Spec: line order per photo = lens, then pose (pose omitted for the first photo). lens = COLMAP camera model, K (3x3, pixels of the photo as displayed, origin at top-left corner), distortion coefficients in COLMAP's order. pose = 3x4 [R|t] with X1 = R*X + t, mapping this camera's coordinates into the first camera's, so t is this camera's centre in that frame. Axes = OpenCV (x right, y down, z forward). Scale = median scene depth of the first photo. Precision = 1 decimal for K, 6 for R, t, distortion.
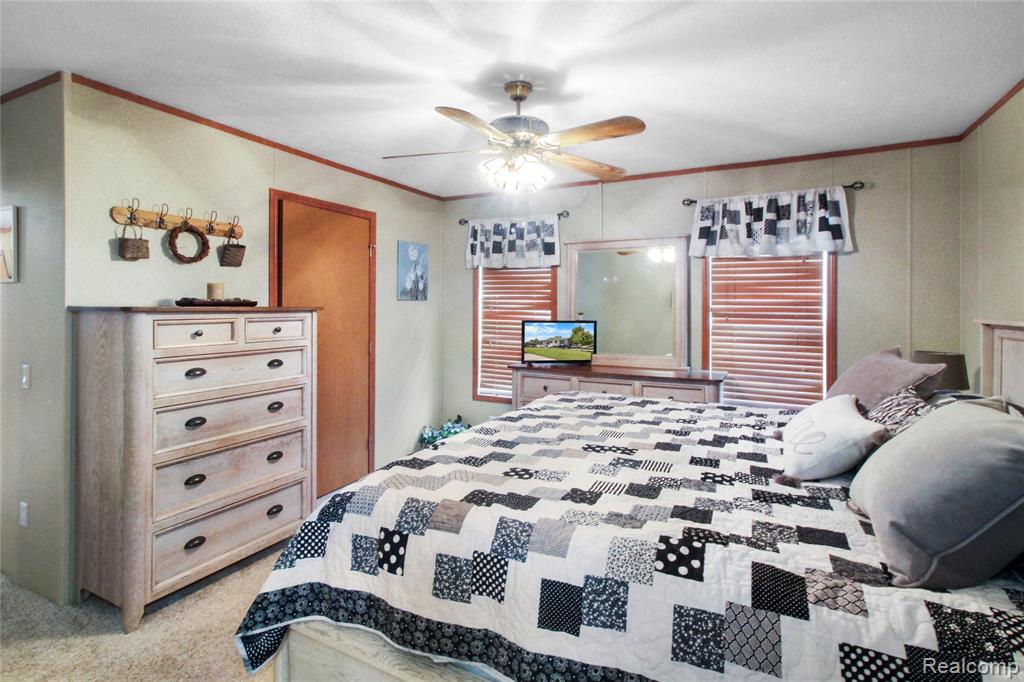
lens RADIAL K [[489.1, 0, 532.9], [0, 489.1, 307.4], [0, 0, 1]] dist [0.001013, 0.004397]
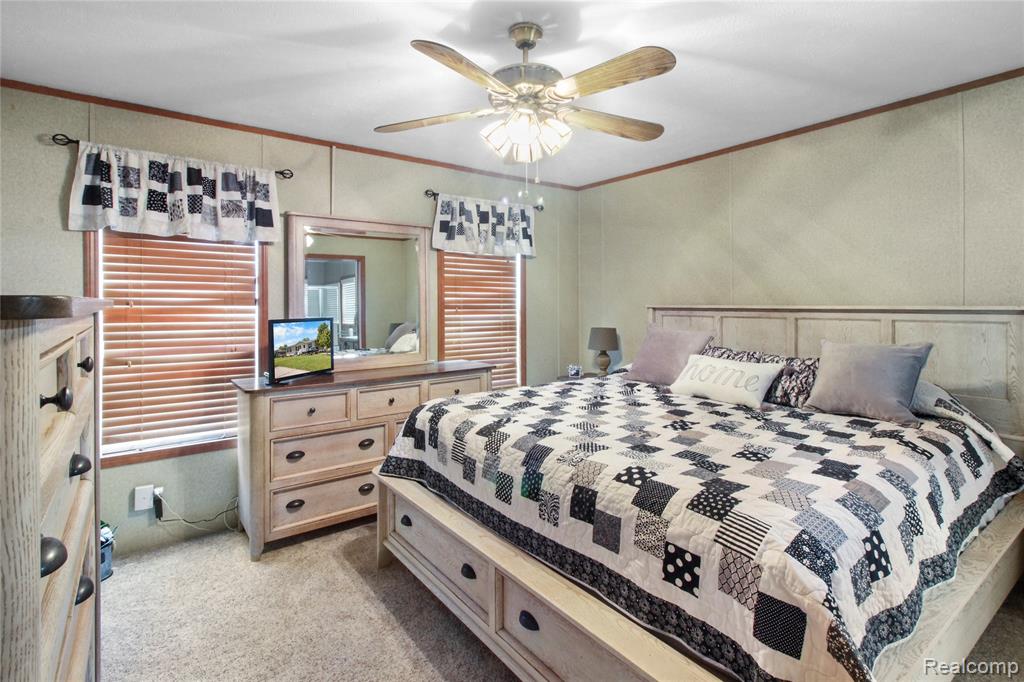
lens RADIAL K [[489.1, 0, 508.5], [0, 489.1, 299.3], [0, 0, 1]] dist [0.001013, 0.004397]
pose [[0.459333, -0.000692, 0.888264, -0.498729], [0.008206, 0.999960, -0.003465, 0.004118], [-0.888226, 0.008880, 0.459320, 0.414388]]
